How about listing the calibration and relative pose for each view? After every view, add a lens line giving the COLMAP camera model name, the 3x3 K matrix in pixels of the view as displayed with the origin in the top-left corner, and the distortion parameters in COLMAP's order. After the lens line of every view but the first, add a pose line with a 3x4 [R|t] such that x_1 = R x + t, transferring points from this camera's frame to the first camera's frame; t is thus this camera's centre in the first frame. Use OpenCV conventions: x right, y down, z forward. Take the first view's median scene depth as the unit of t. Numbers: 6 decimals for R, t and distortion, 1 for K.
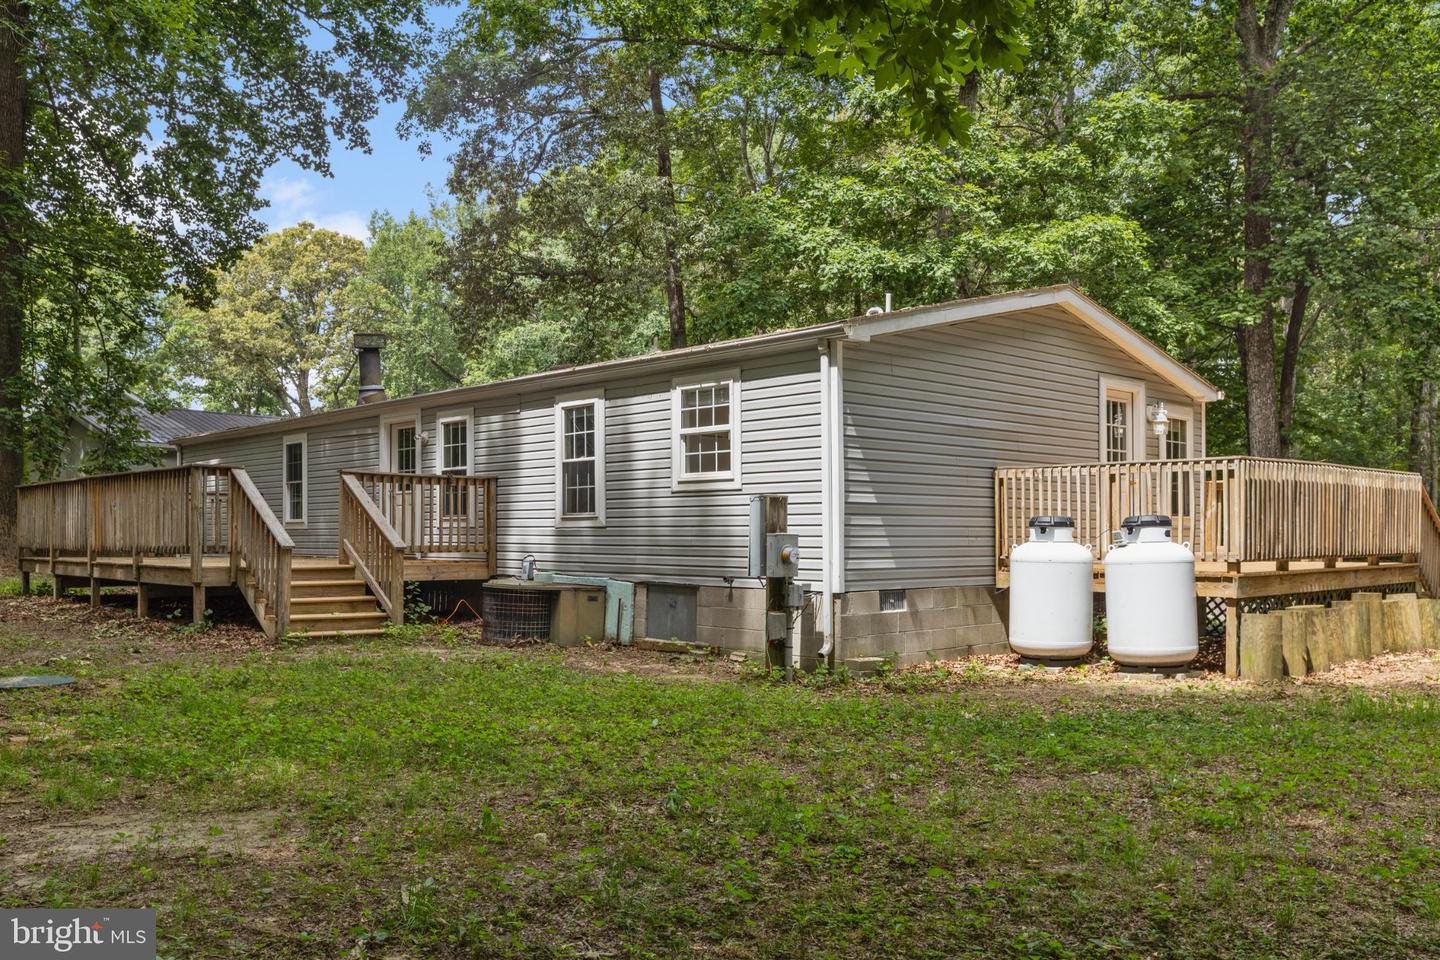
lens RADIAL K [[1203.5, 0, 720.0], [0, 1203.5, 480.0], [0, 0, 1]] dist [0.002128, 0.000909]
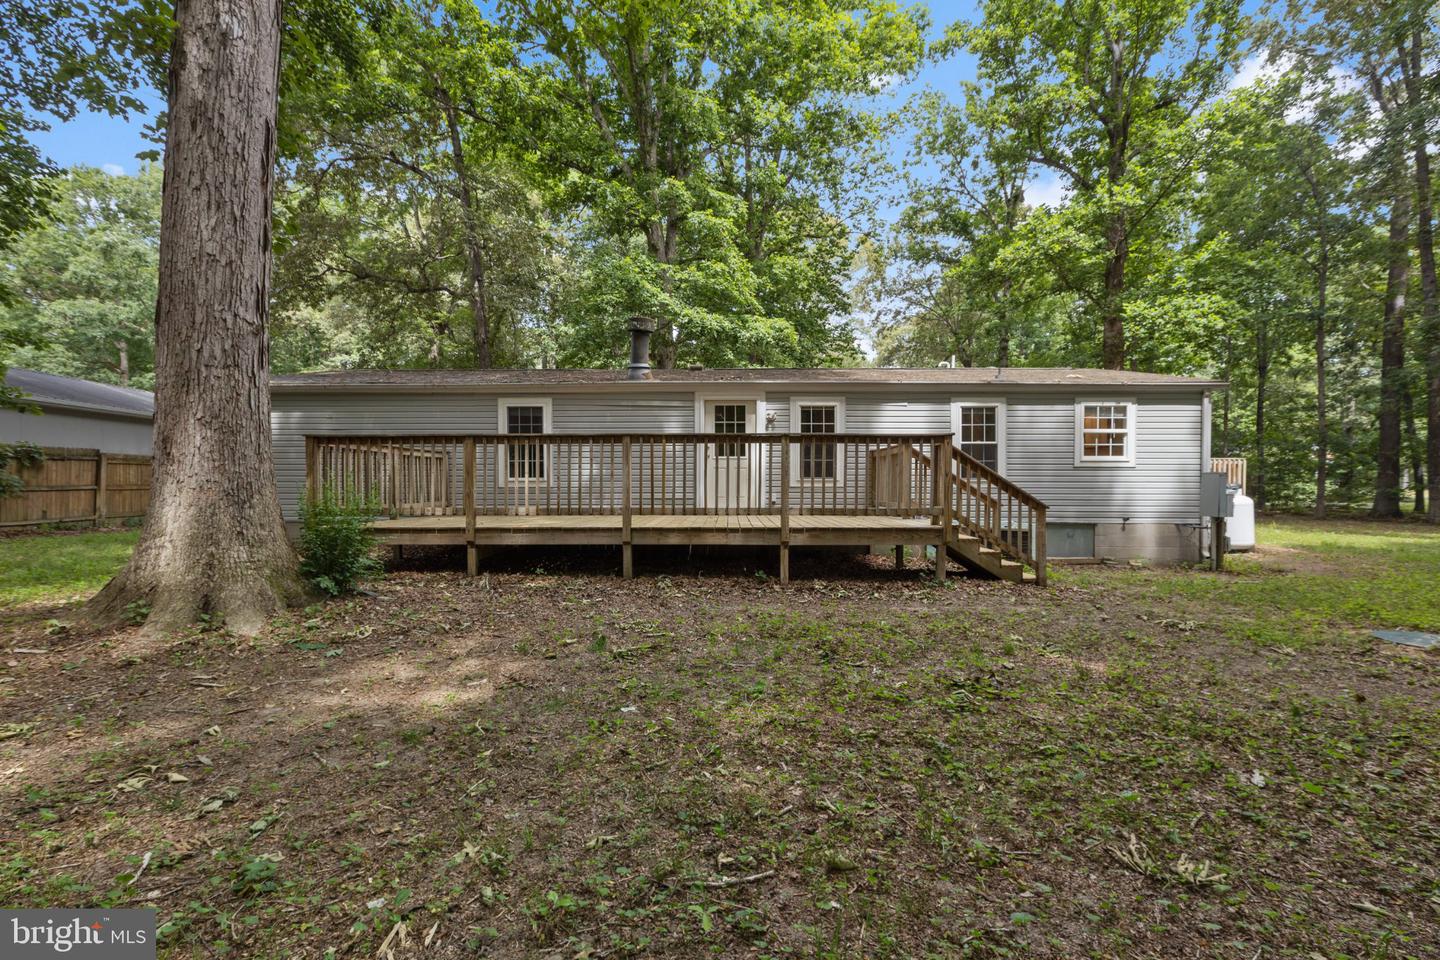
lens RADIAL K [[624.3, 0, 720.0], [0, 624.3, 480.0], [0, 0, 1]] dist [0.018860, 0.000210]
pose [[0.697326, 0.003639, 0.716745, -0.997892], [-0.035129, 0.998959, 0.029104, 0.019703], [-0.715893, -0.045473, 0.696728, 0.753773]]
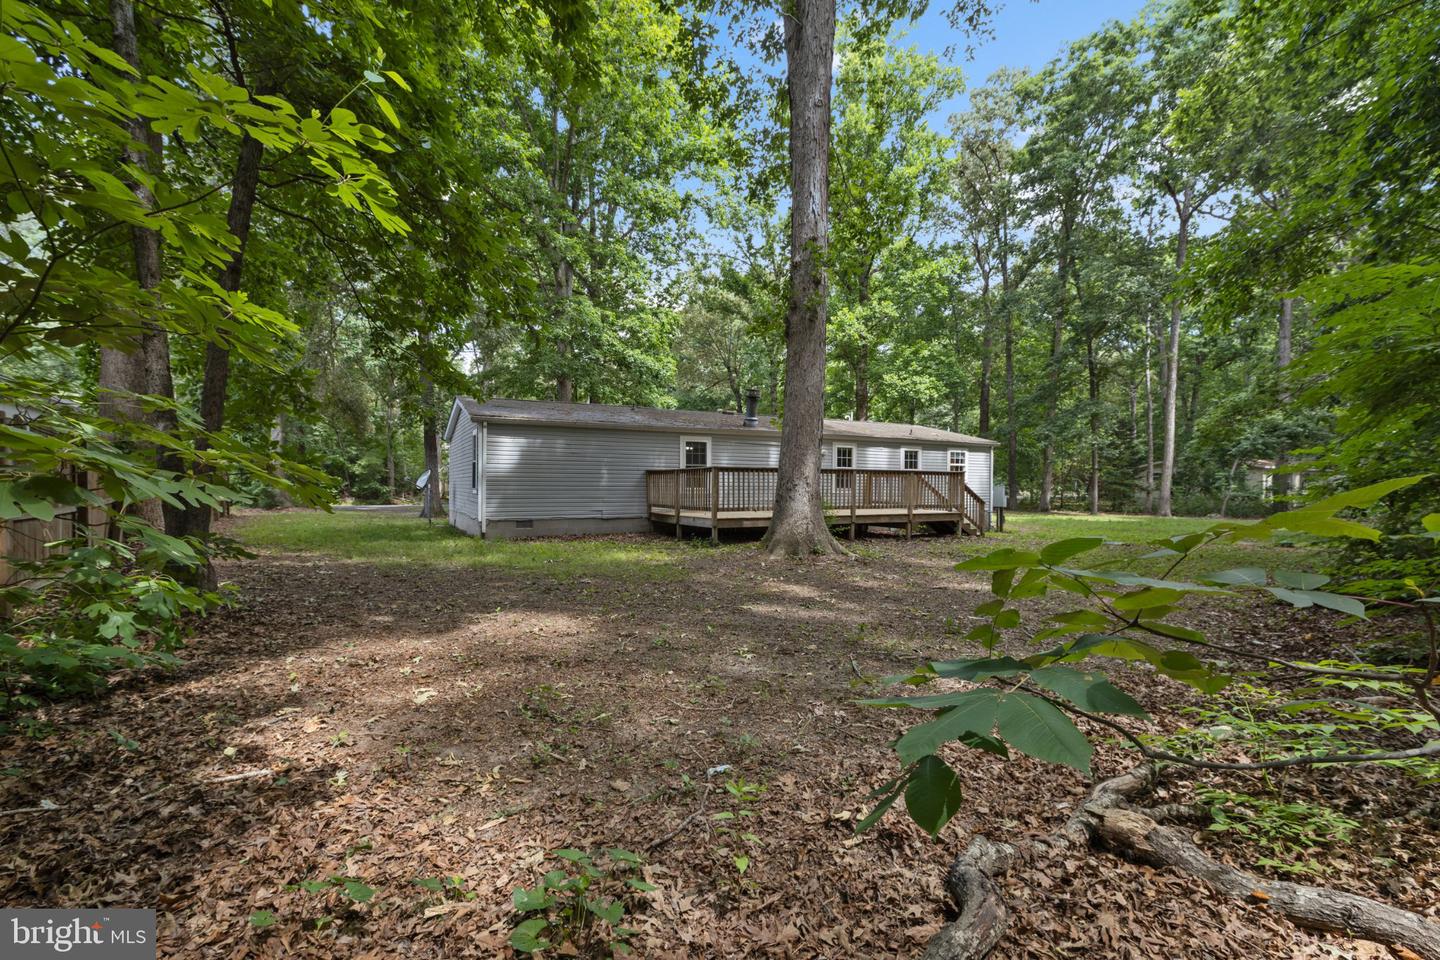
lens RADIAL K [[624.3, 0, 720.0], [0, 624.3, 480.0], [0, 0, 1]] dist [0.018860, 0.000210]
pose [[0.264711, 0.004815, 0.964316, -1.854043], [-0.052081, 0.998599, 0.009310, 0.019379], [-0.962920, -0.052687, 0.264591, 1.151321]]
